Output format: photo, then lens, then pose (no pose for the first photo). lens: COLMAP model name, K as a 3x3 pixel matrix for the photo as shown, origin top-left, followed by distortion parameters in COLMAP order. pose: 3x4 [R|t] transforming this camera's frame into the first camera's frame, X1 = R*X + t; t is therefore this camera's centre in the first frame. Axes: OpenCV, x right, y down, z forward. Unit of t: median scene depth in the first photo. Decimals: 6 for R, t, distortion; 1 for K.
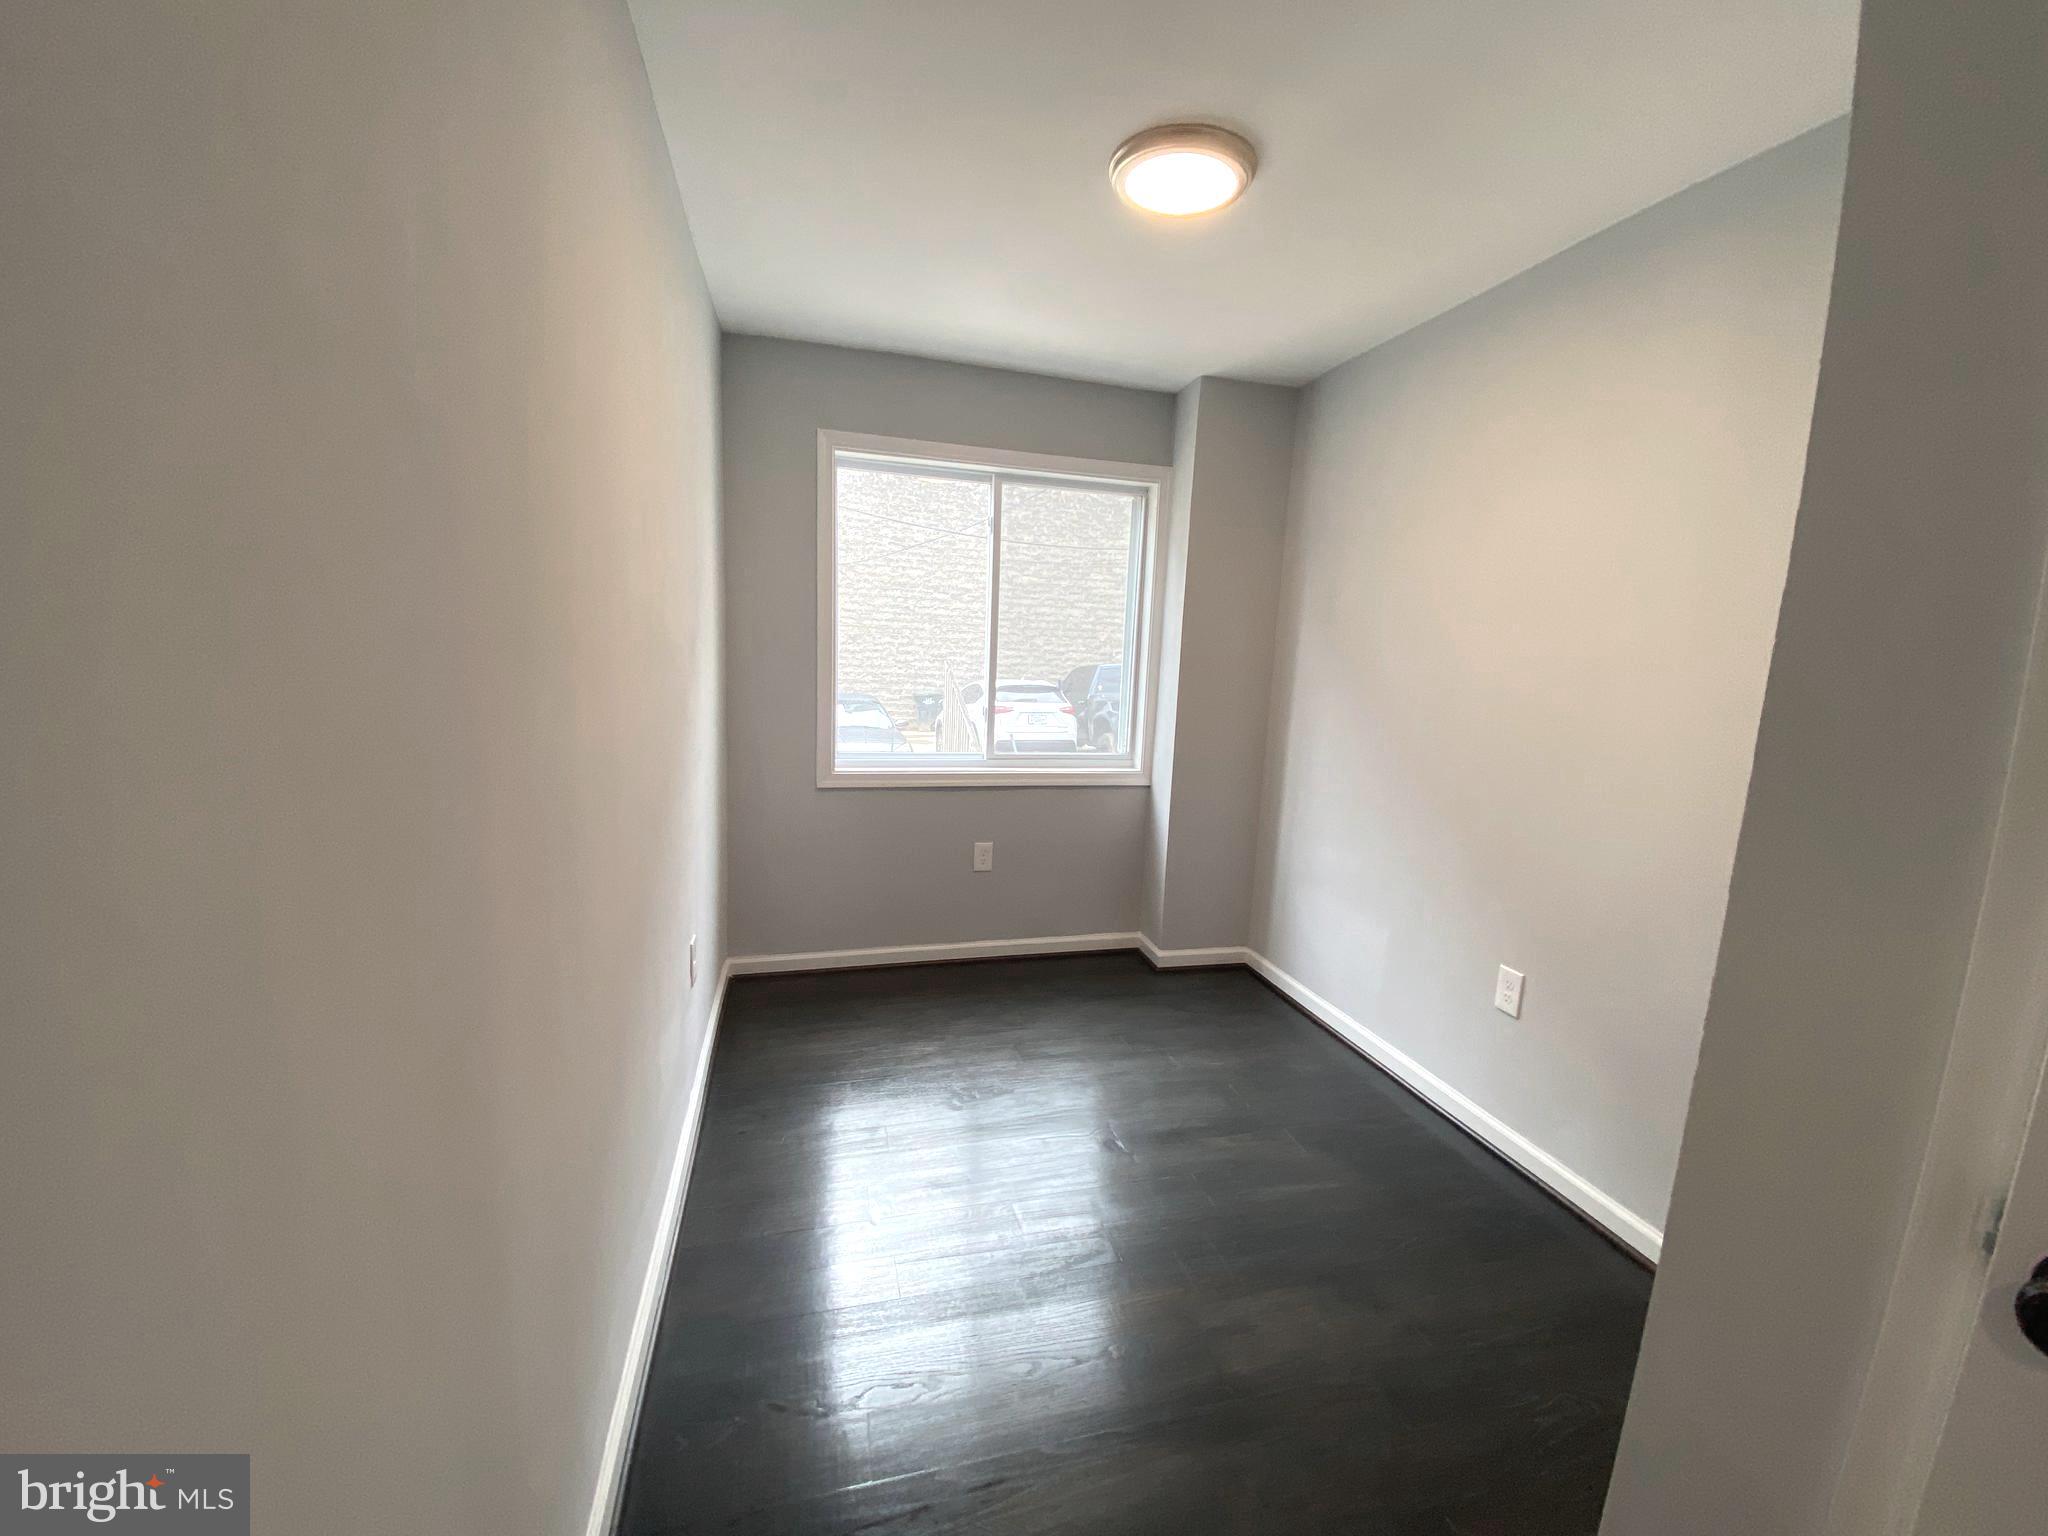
lens RADIAL K [[827.8, 0, 1030.4], [0, 827.8, 769.1], [0, 0, 1]] dist [0.000253, -0.010385]
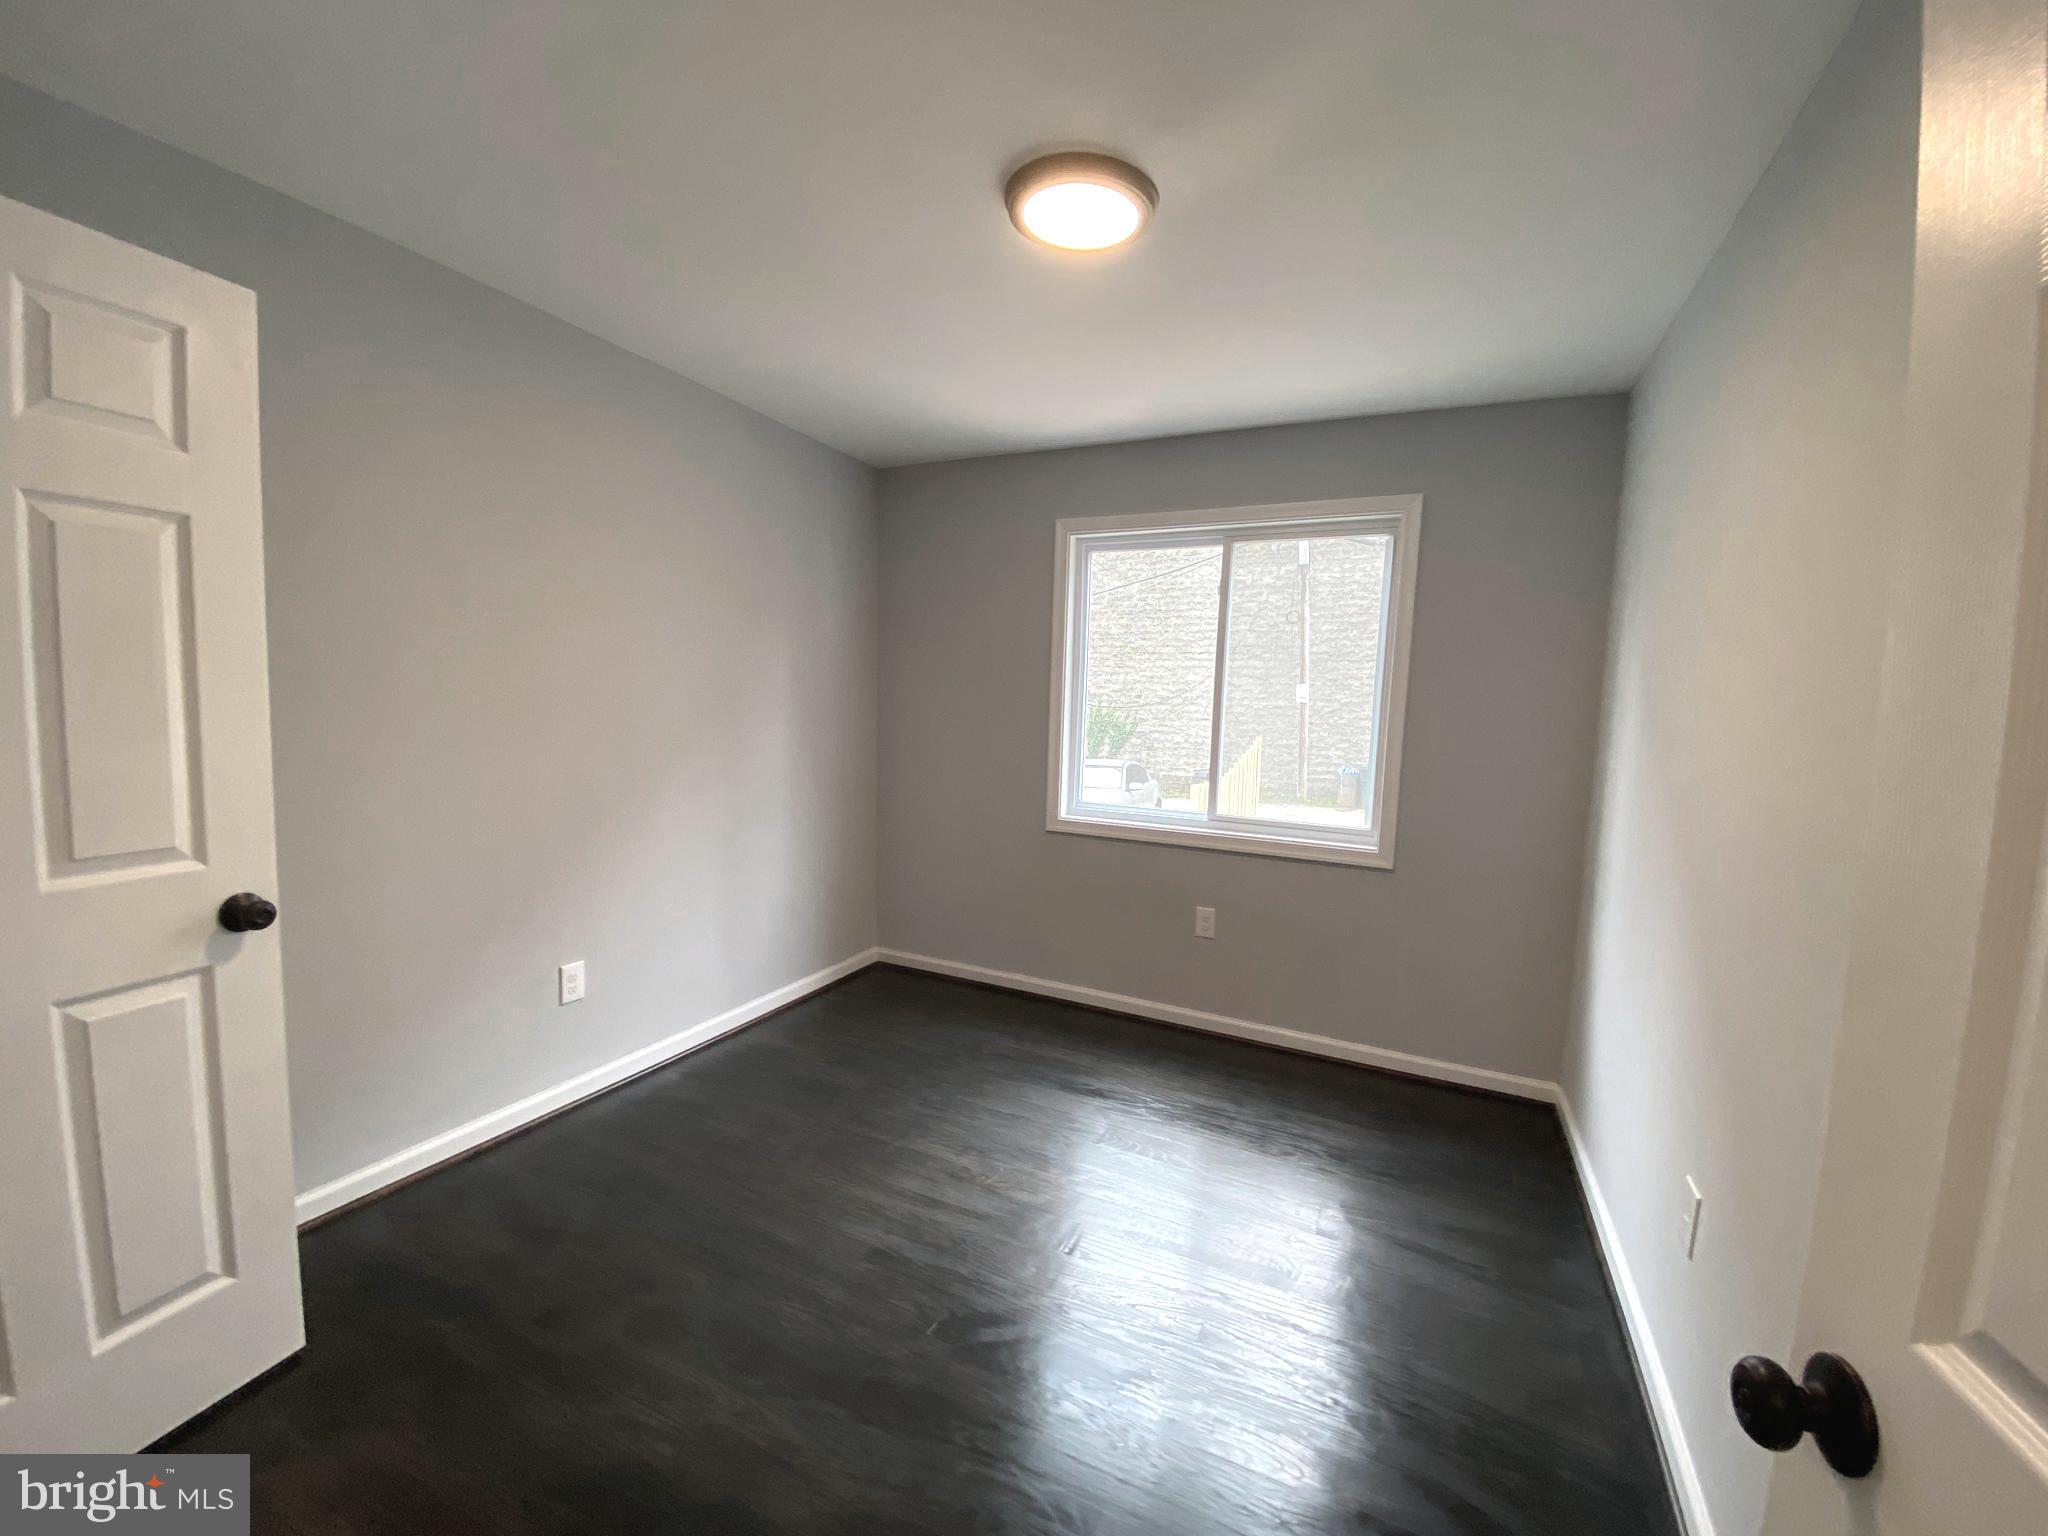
lens RADIAL K [[827.8, 0, 1022.7], [0, 827.8, 762.1], [0, 0, 1]] dist [0.000253, -0.010385]
pose [[0.756136, 0.051151, -0.652412, 0.426691], [-0.113781, 0.992032, -0.054093, -0.004383], [0.644447, 0.115134, 0.755931, 0.112631]]
